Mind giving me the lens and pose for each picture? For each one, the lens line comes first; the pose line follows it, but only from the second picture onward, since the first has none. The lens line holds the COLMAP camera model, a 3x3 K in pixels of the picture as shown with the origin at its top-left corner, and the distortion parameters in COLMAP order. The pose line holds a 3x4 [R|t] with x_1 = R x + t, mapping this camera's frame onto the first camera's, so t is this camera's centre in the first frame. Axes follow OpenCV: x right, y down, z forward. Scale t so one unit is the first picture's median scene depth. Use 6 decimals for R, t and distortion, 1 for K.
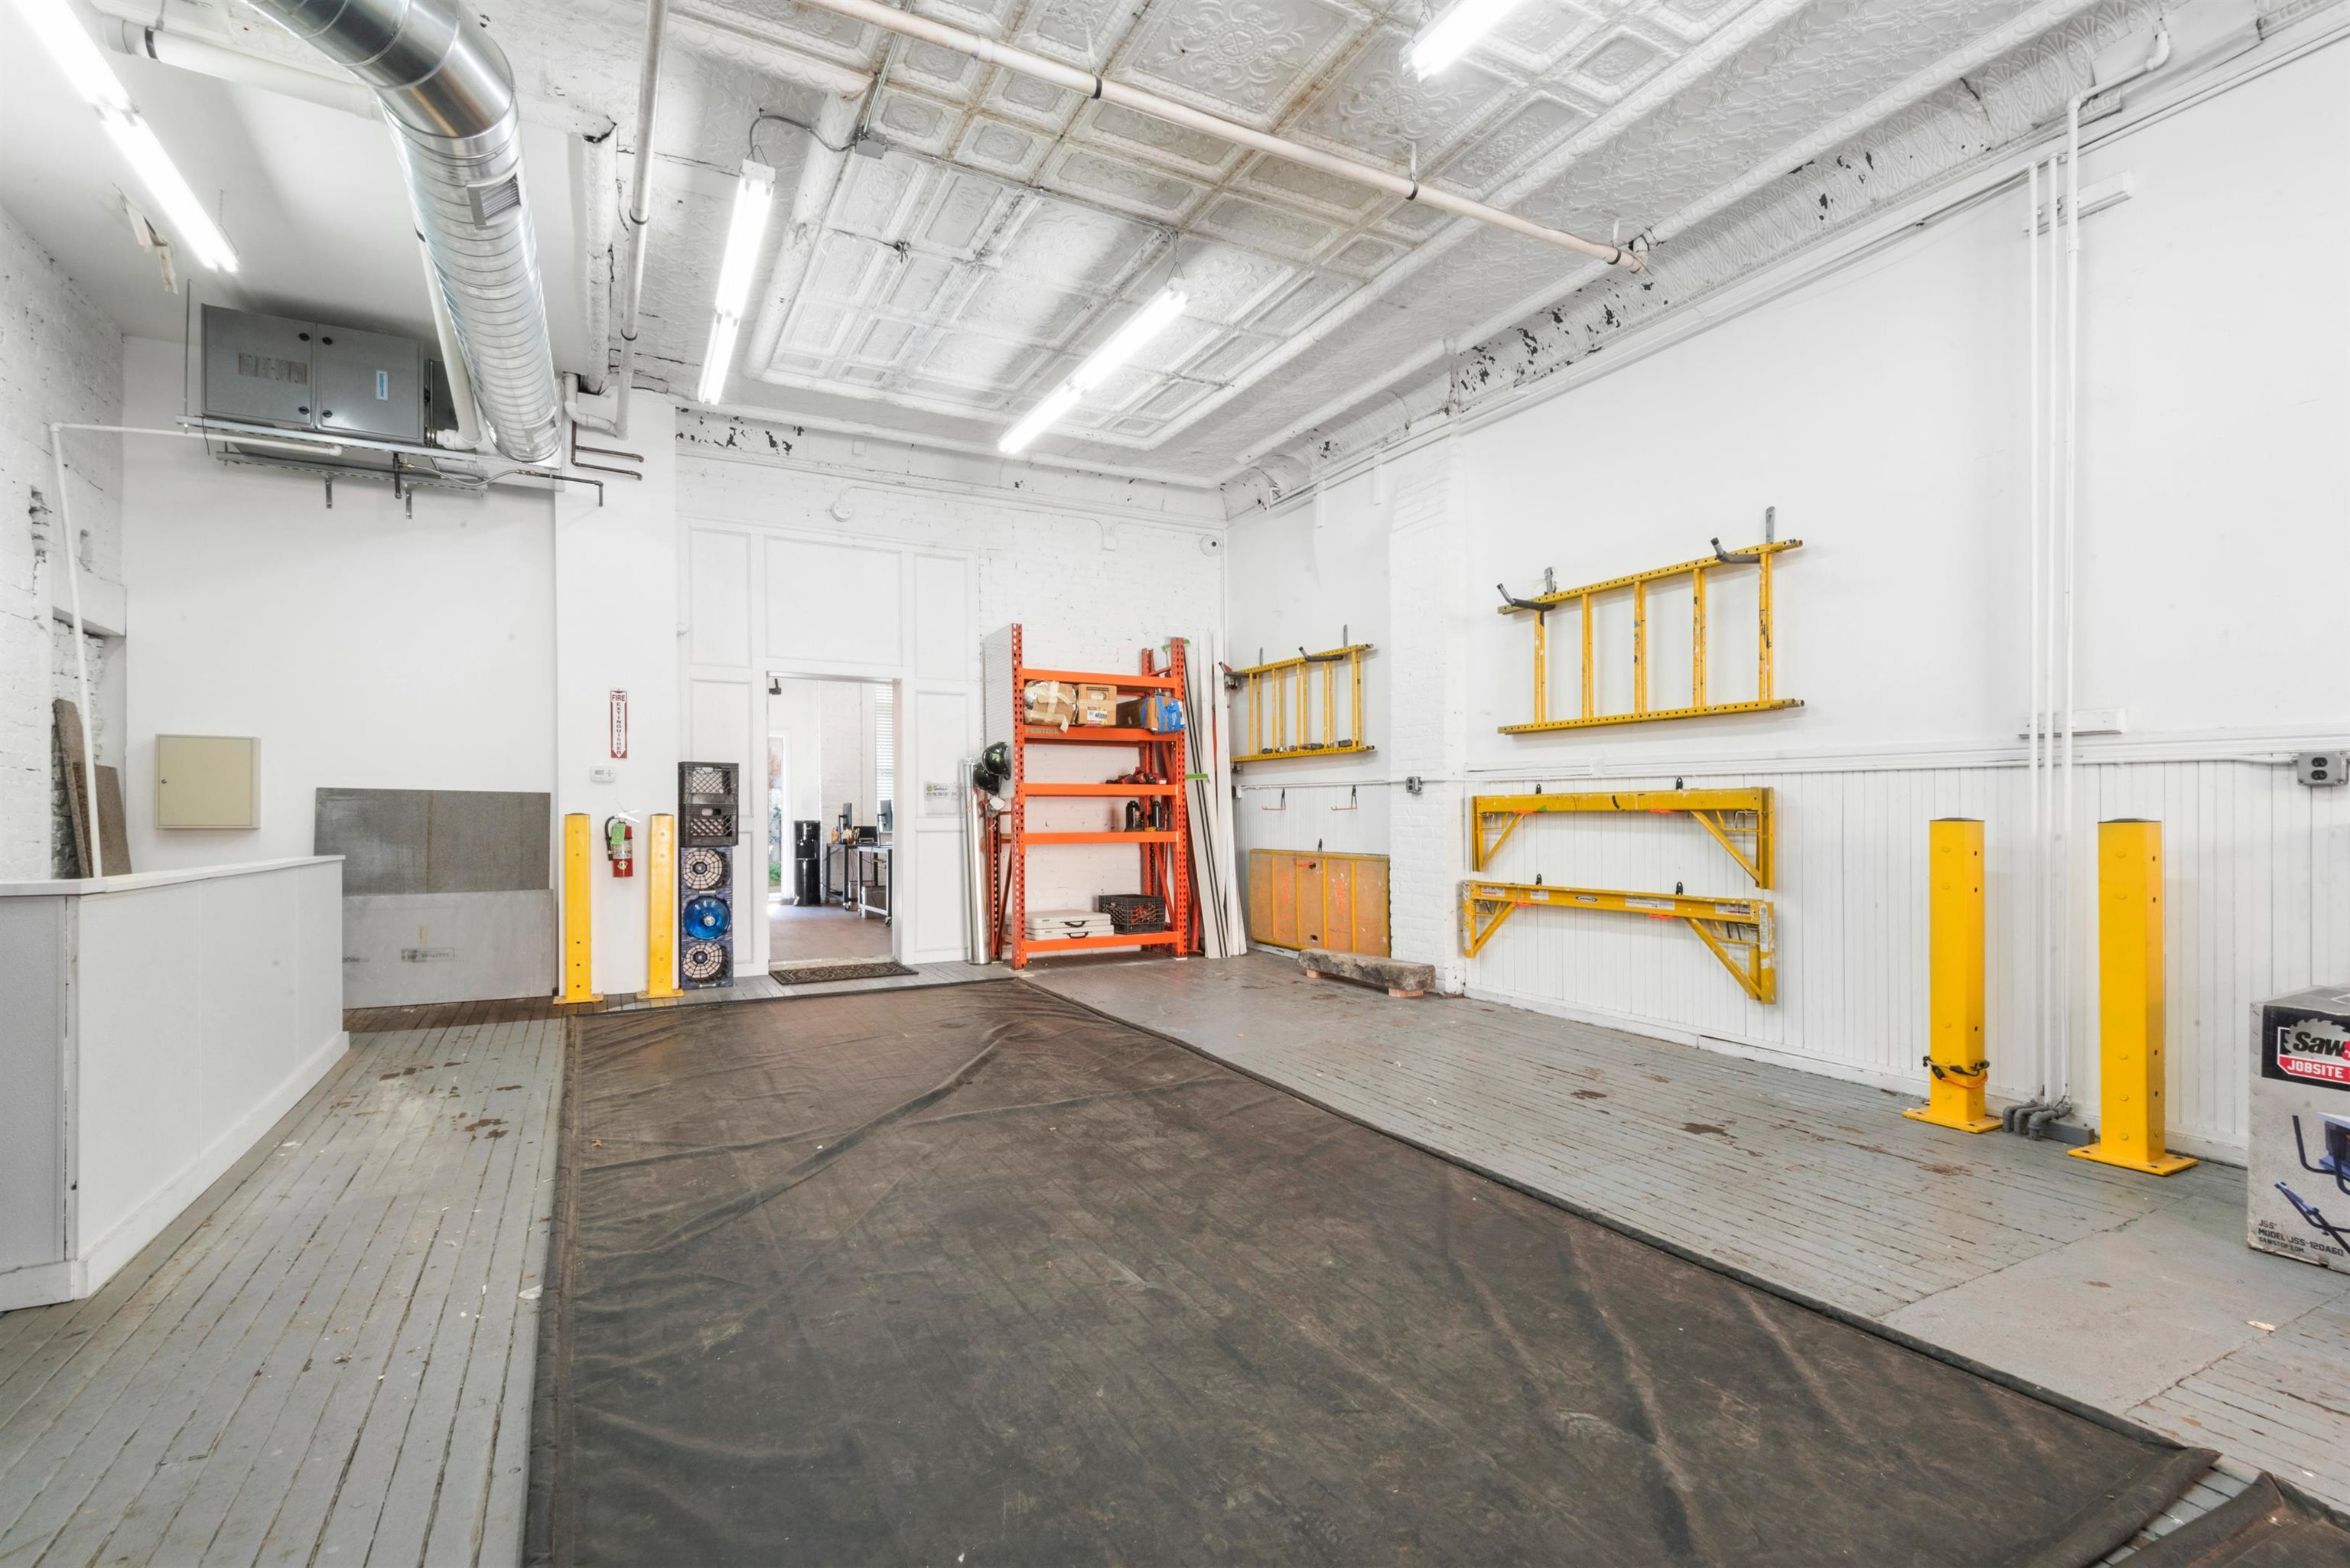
lens RADIAL K [[1077.1, 0, 1178.3], [0, 1077.1, 804.7], [0, 0, 1]] dist [0.041995, -0.025388]
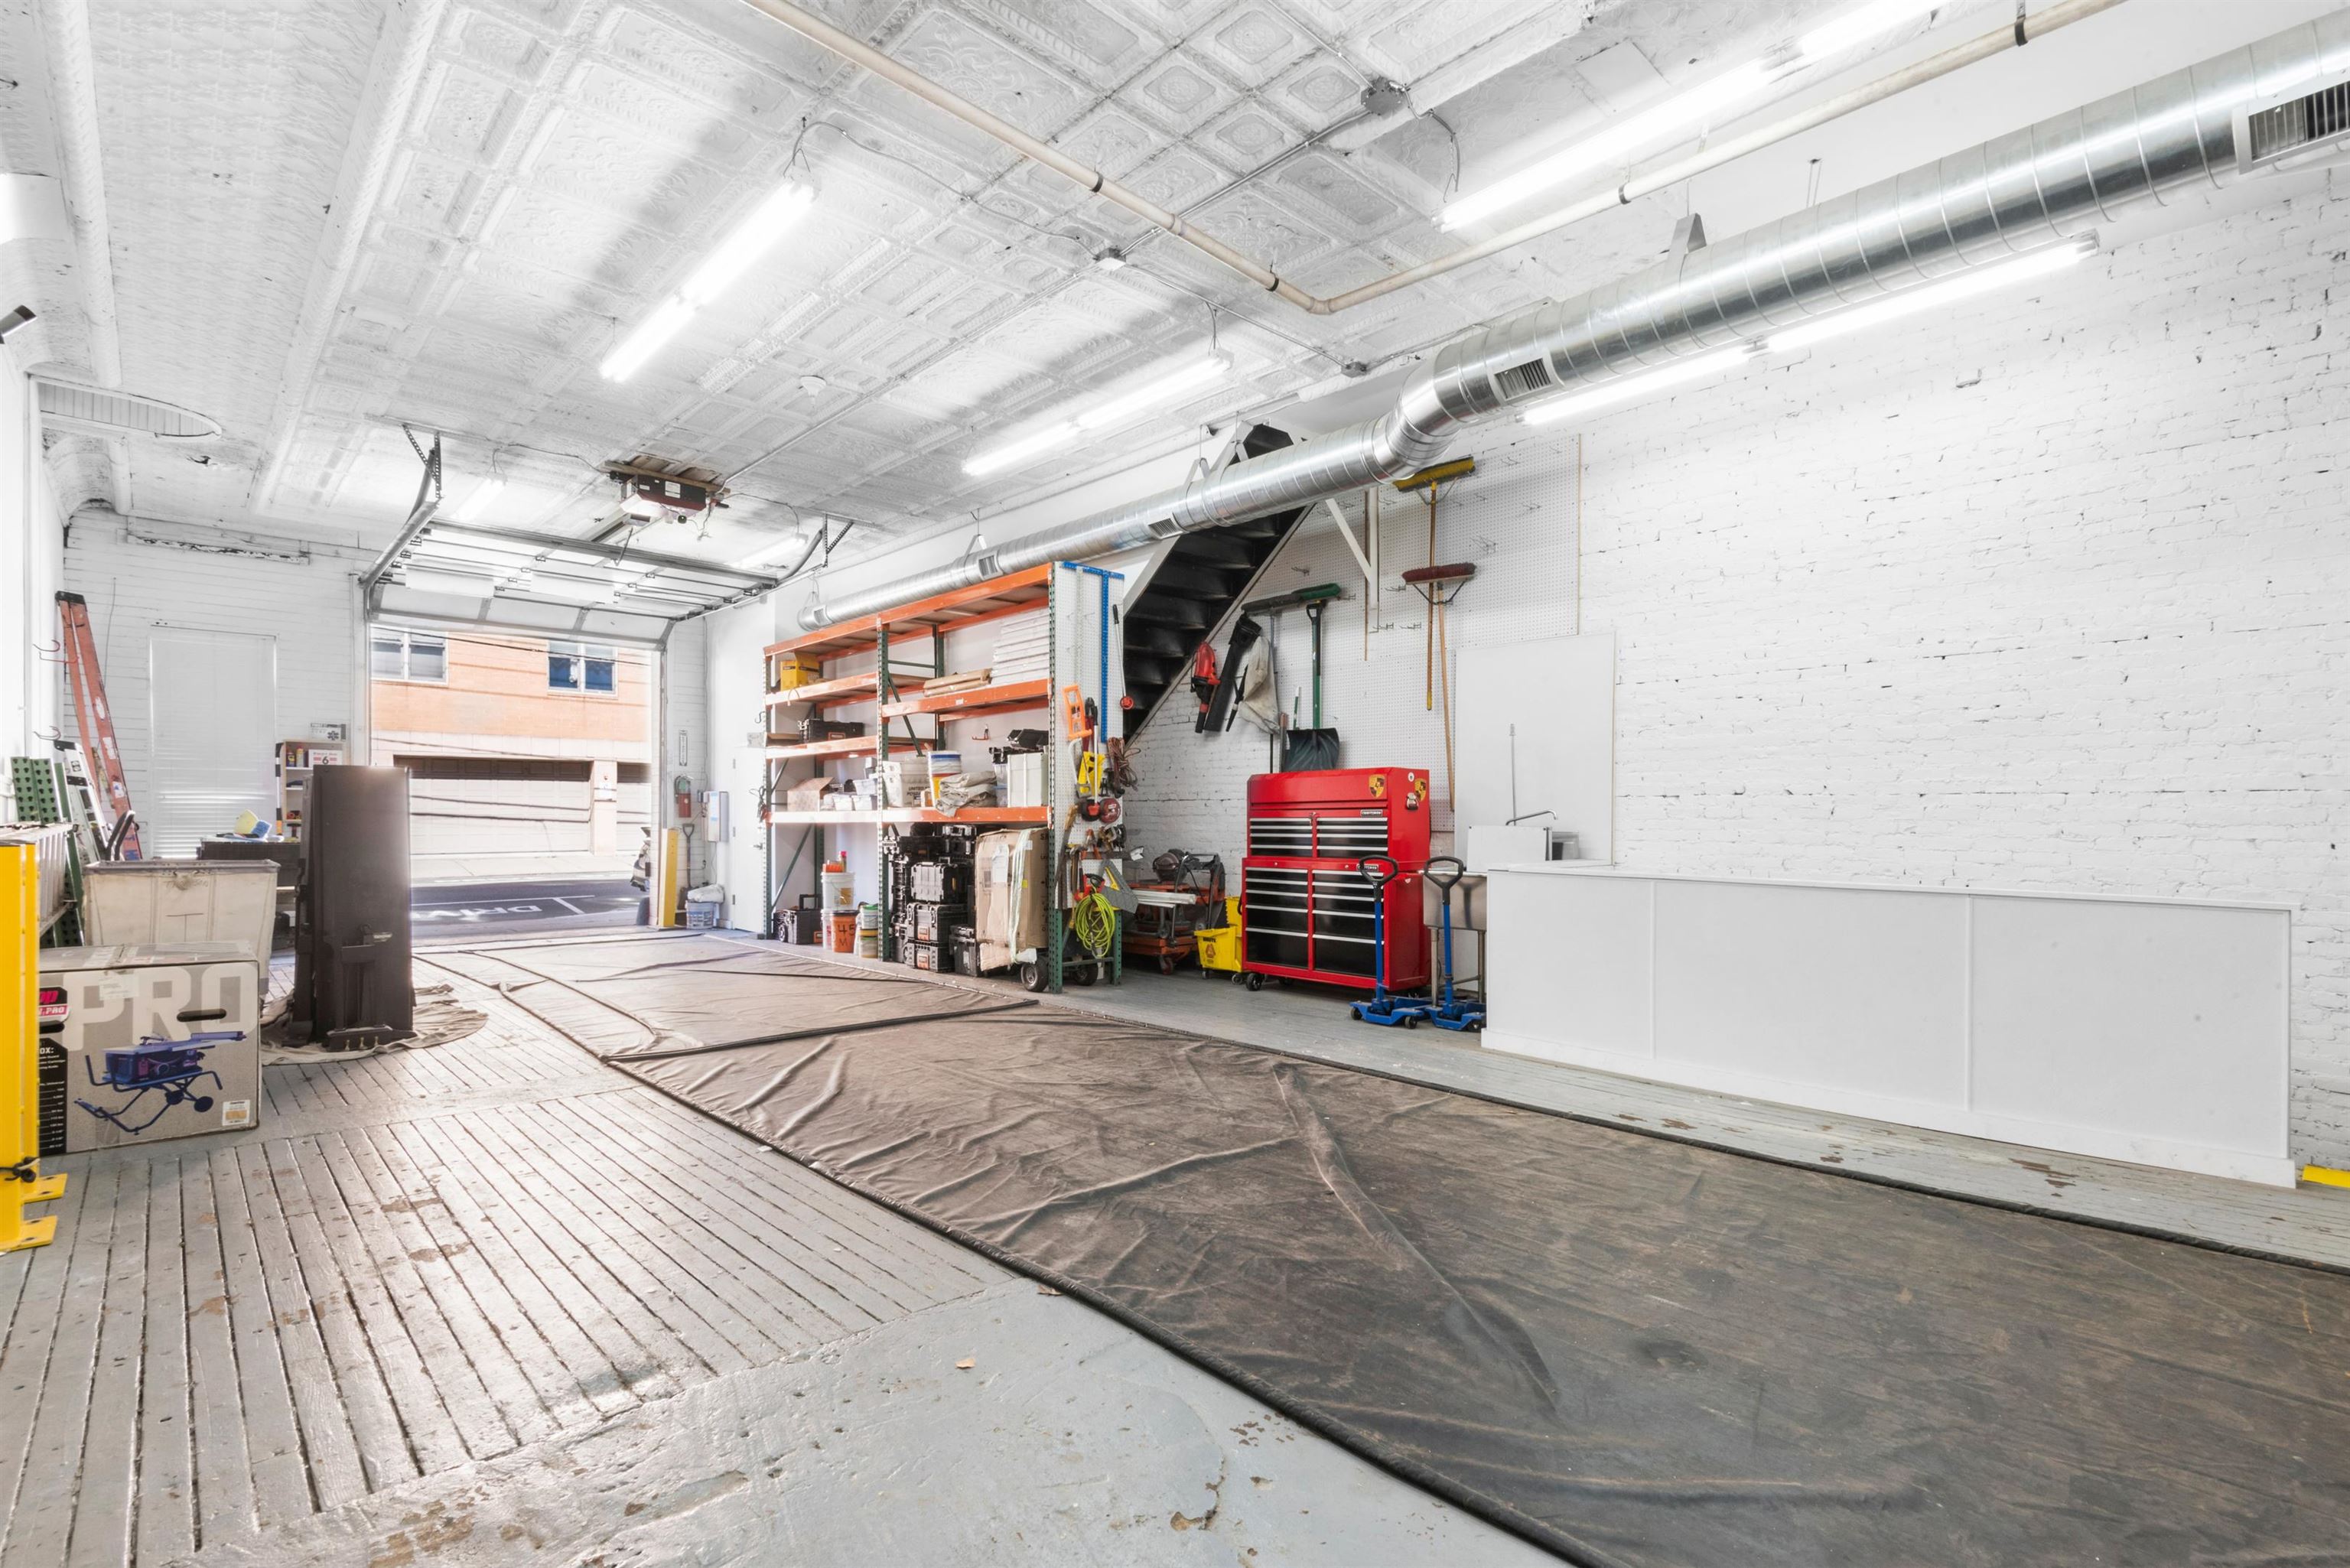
lens RADIAL K [[1085.9, 0, 1197.1], [0, 1085.9, 817.5], [0, 0, 1]] dist [0.041691, -0.027669]
pose [[-0.962766, -0.004948, -0.270289, 0.076475], [-0.001718, 0.999924, -0.012186, 0.001361], [0.270329, -0.011268, -0.962702, 1.250090]]
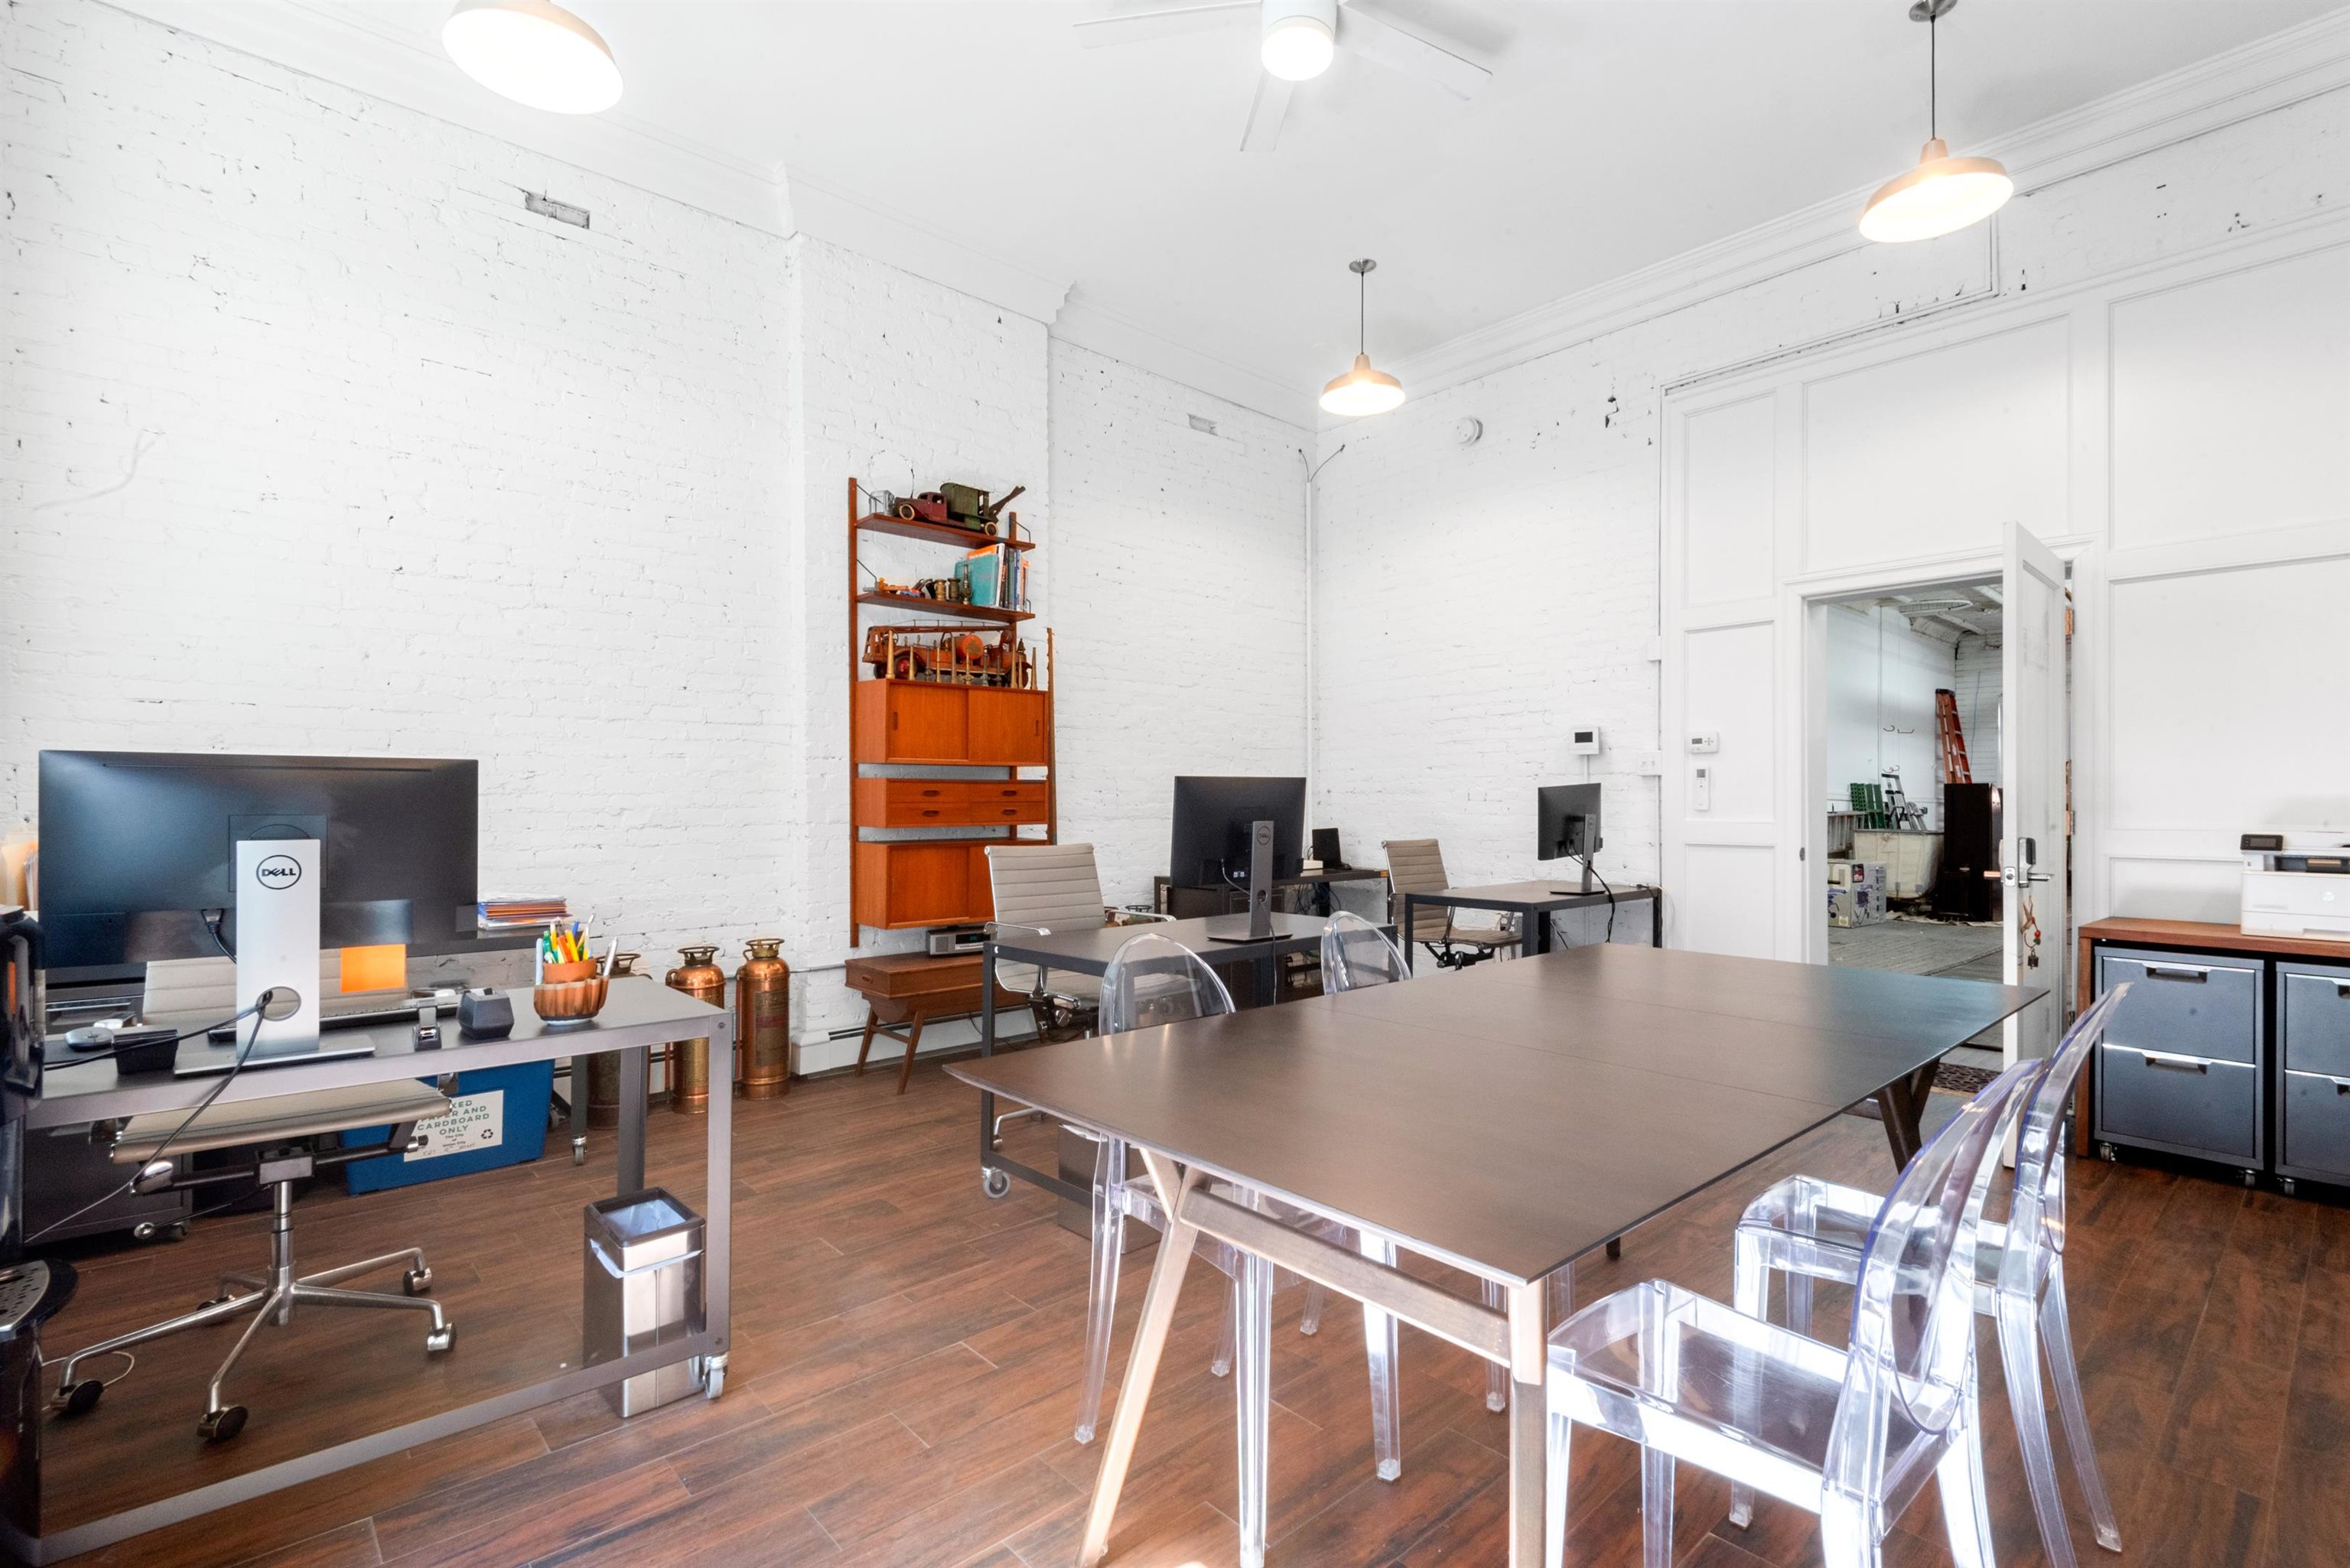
lens RADIAL K [[1077.1, 0, 1178.3], [0, 1077.1, 804.7], [0, 0, 1]] dist [0.041995, -0.025388]
pose [[-0.253629, -0.001845, 0.967300, -0.948044], [-0.014045, 0.999900, -0.001775, 0.005652], [-0.967200, -0.014036, -0.253629, 1.911196]]
